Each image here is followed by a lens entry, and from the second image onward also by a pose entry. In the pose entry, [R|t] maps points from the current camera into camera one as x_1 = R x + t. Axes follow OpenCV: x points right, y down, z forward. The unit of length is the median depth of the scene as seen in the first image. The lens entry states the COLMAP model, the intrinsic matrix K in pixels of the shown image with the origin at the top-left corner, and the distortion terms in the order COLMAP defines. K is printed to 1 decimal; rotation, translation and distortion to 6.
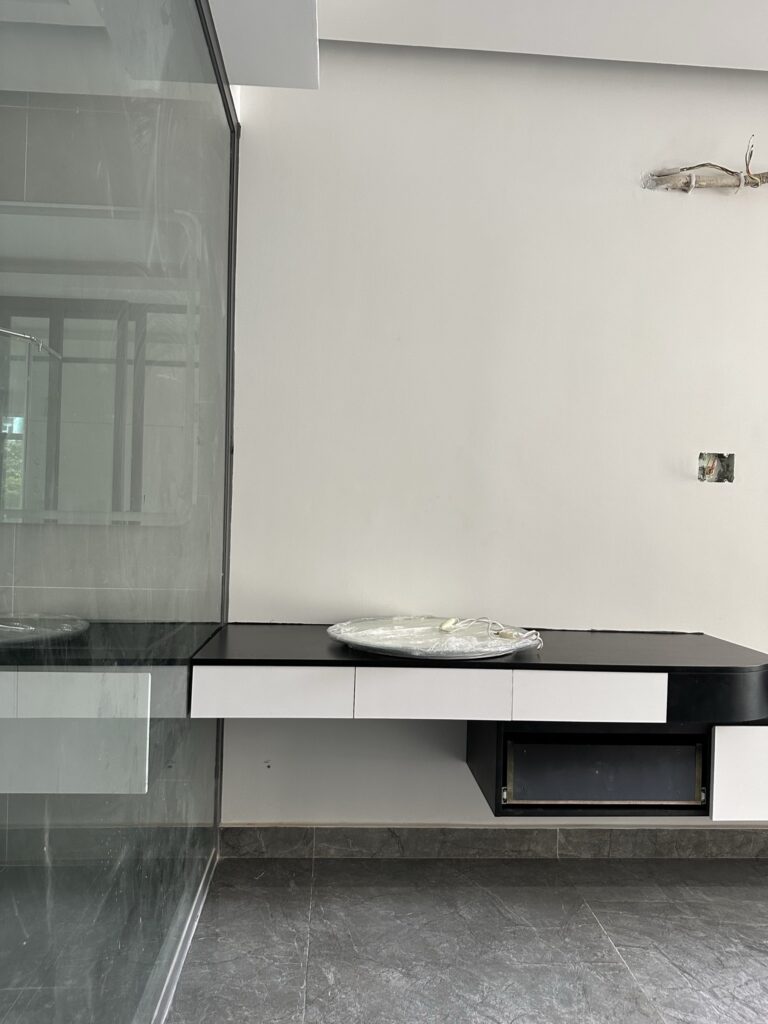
lens RADIAL K [[721.9, 0, 385.5], [0, 721.9, 510.3], [0, 0, 1]] dist [0.024087, -0.039180]
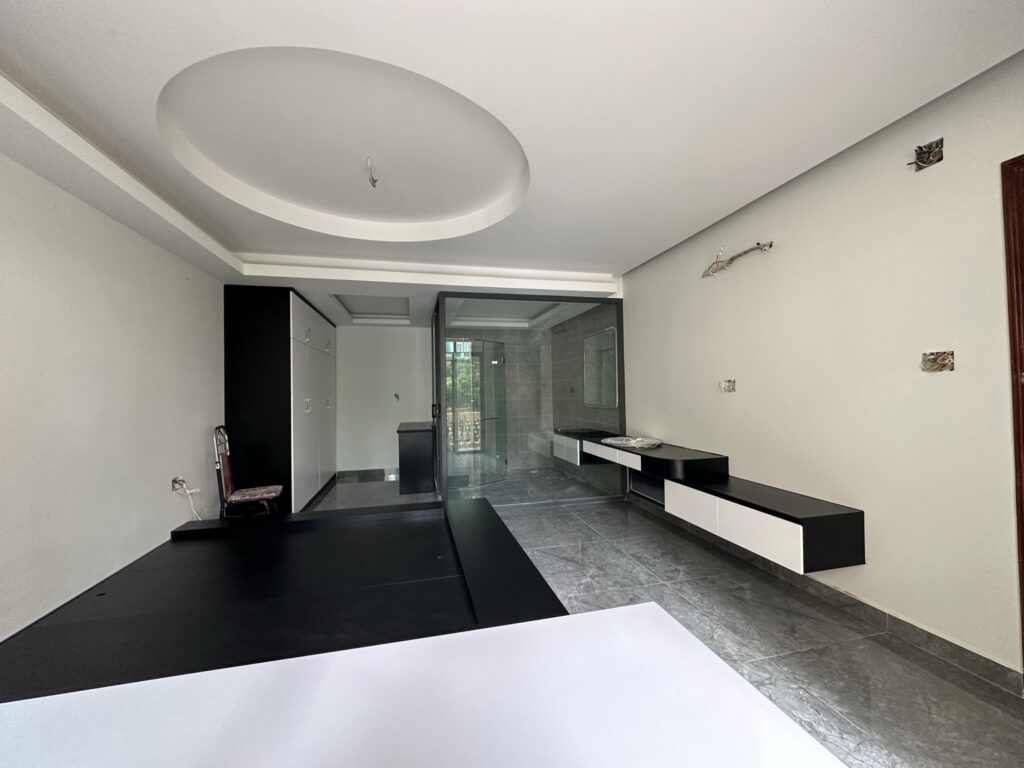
lens RADIAL K [[412.6, 0, 512.2], [0, 412.6, 380.8], [0, 0, 1]] dist [-0.008100, 0.000533]
pose [[0.166243, -0.059070, -0.984314, 2.035843], [0.024318, 0.998146, -0.055793, -0.022830], [0.985785, -0.014661, 0.167371, 0.109788]]
